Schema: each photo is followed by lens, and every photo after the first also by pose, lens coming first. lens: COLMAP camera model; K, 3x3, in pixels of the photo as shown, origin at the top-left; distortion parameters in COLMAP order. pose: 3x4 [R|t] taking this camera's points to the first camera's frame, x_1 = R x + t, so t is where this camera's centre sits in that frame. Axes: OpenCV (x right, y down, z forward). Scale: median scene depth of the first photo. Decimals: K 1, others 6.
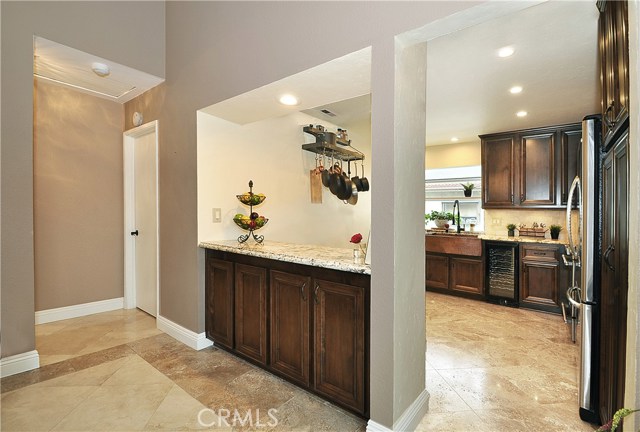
lens RADIAL K [[289.7, 0, 320.0], [0, 289.7, 216.0], [0, 0, 1]] dist [-0.000192, -0.000235]
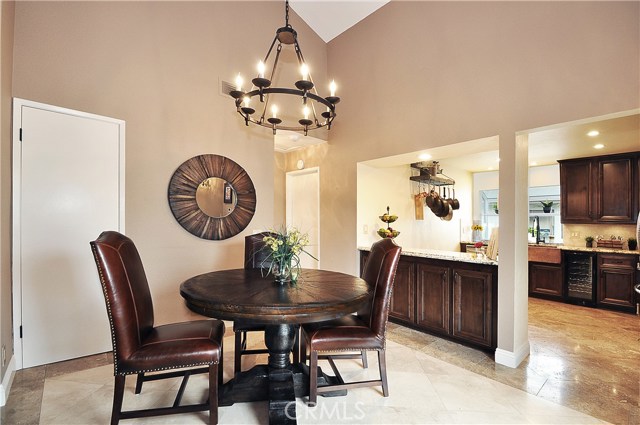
lens RADIAL K [[287.1, 0, 302.6], [0, 287.1, 223.7], [0, 0, 1]] dist [-0.000061, -0.011048]
pose [[0.978864, 0.002084, -0.204502, -0.258328], [-0.003601, 0.999969, -0.007045, -0.013470], [0.204481, 0.007632, 0.978841, -0.385938]]
